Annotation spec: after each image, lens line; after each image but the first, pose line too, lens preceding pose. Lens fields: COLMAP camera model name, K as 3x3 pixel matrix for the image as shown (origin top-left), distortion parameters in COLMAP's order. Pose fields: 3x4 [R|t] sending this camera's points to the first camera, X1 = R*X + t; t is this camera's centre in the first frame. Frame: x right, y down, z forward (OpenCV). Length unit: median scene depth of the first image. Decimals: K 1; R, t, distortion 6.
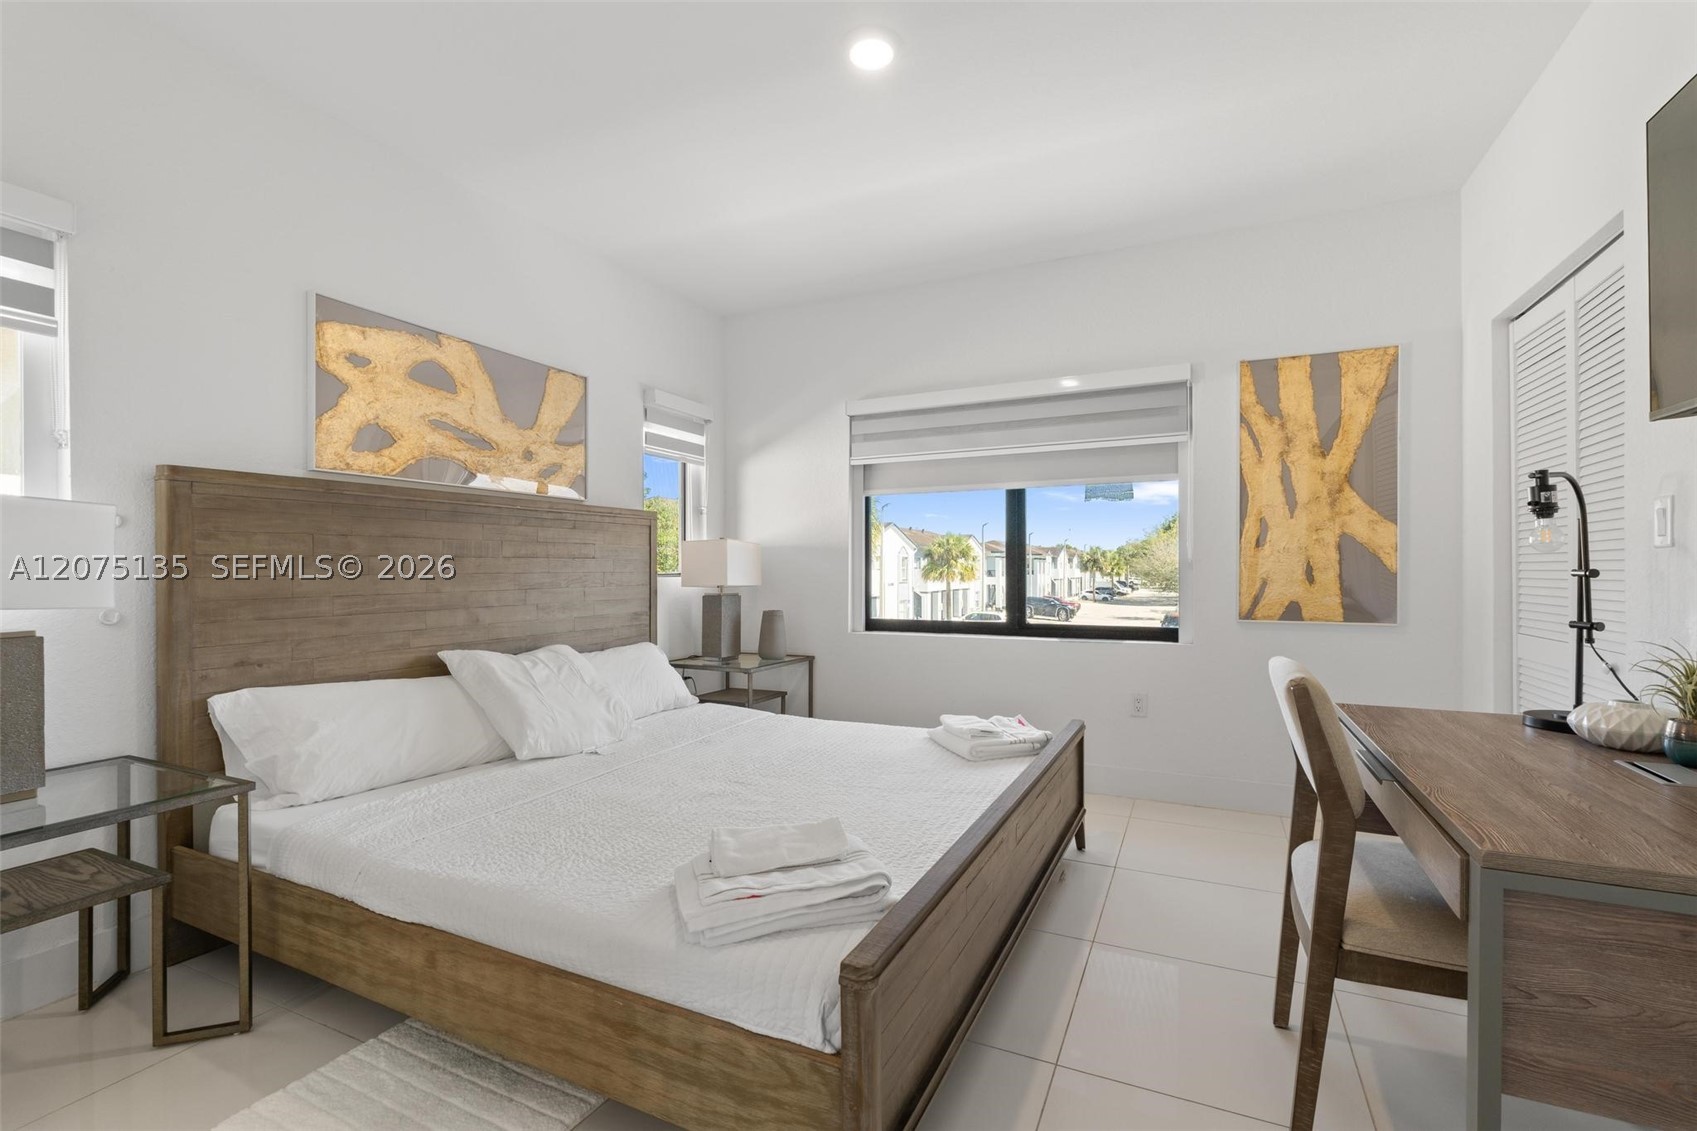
lens RADIAL K [[720.7, 0, 844.3], [0, 720.7, 571.7], [0, 0, 1]] dist [-0.001629, -0.001197]
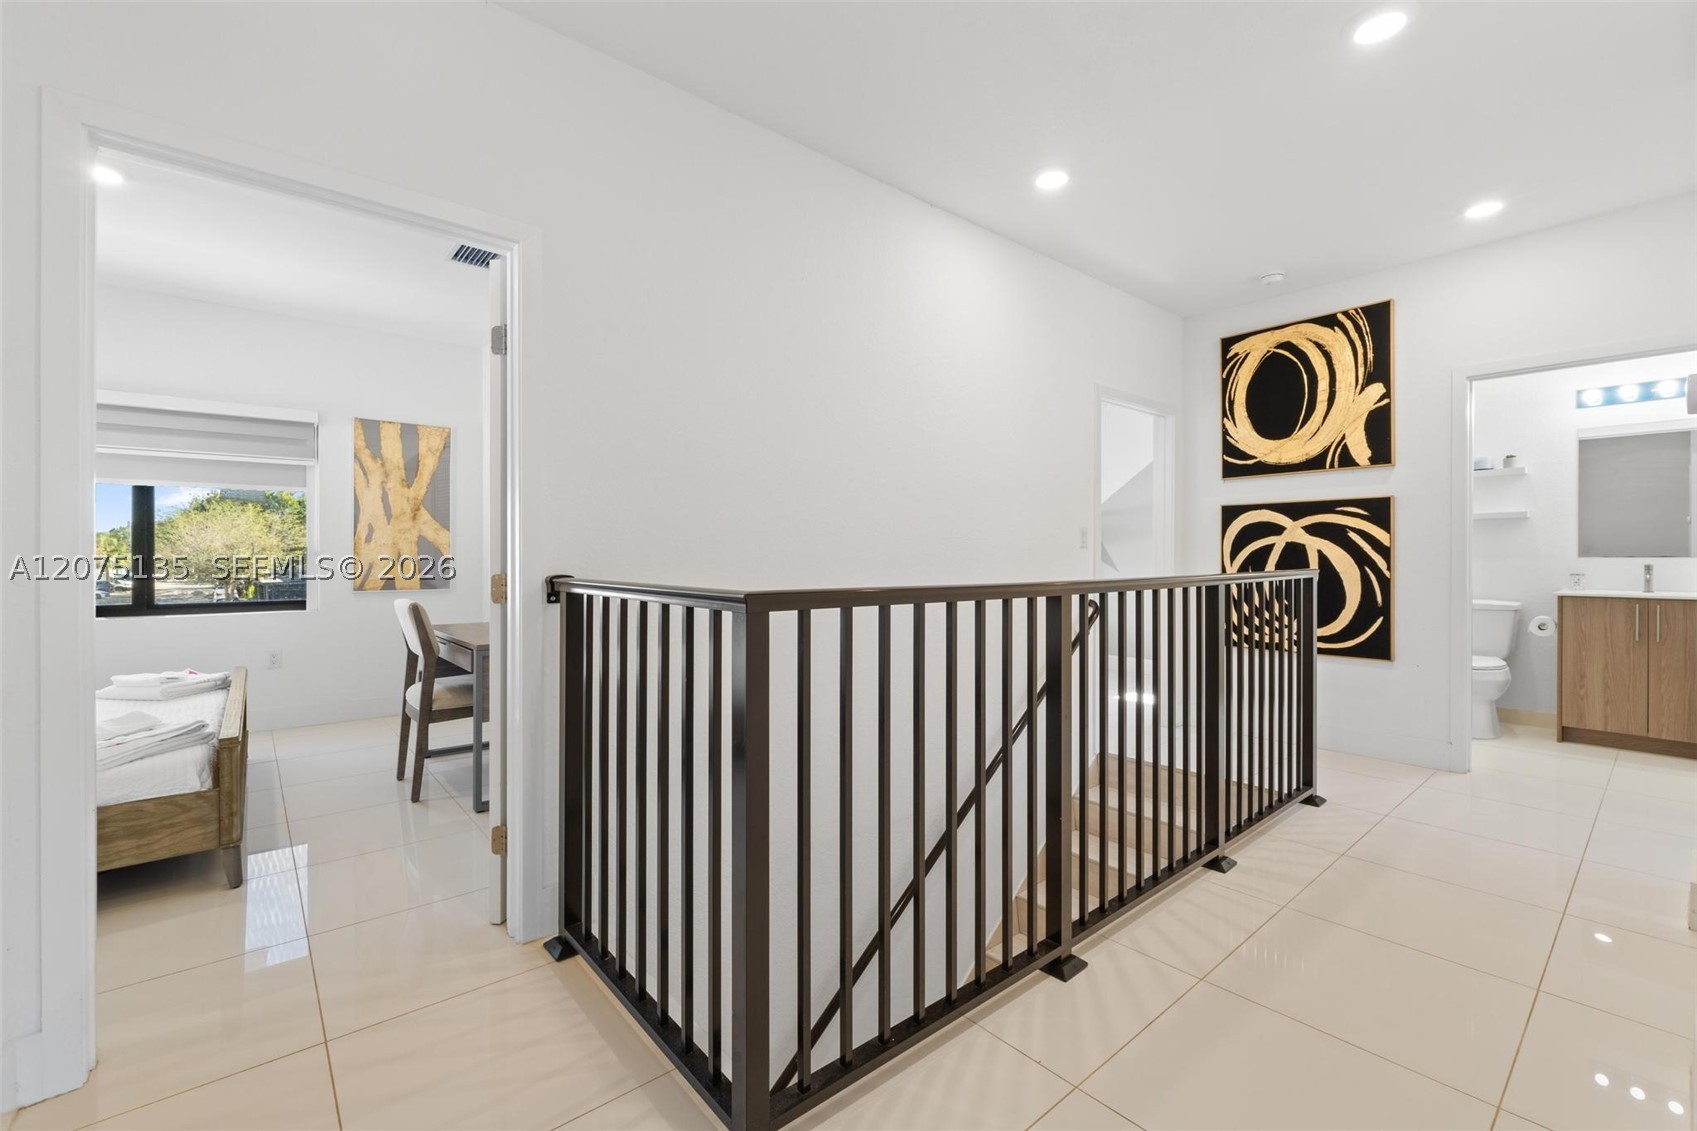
lens RADIAL K [[720.7, 0, 844.4], [0, 720.7, 562.7], [0, 0, 1]] dist [-0.001629, -0.001197]
pose [[0.400221, -0.002887, 0.916414, -0.418085], [0.000175, 0.999995, 0.003074, 0.003614], [-0.916418, -0.001070, 0.400220, -0.535328]]
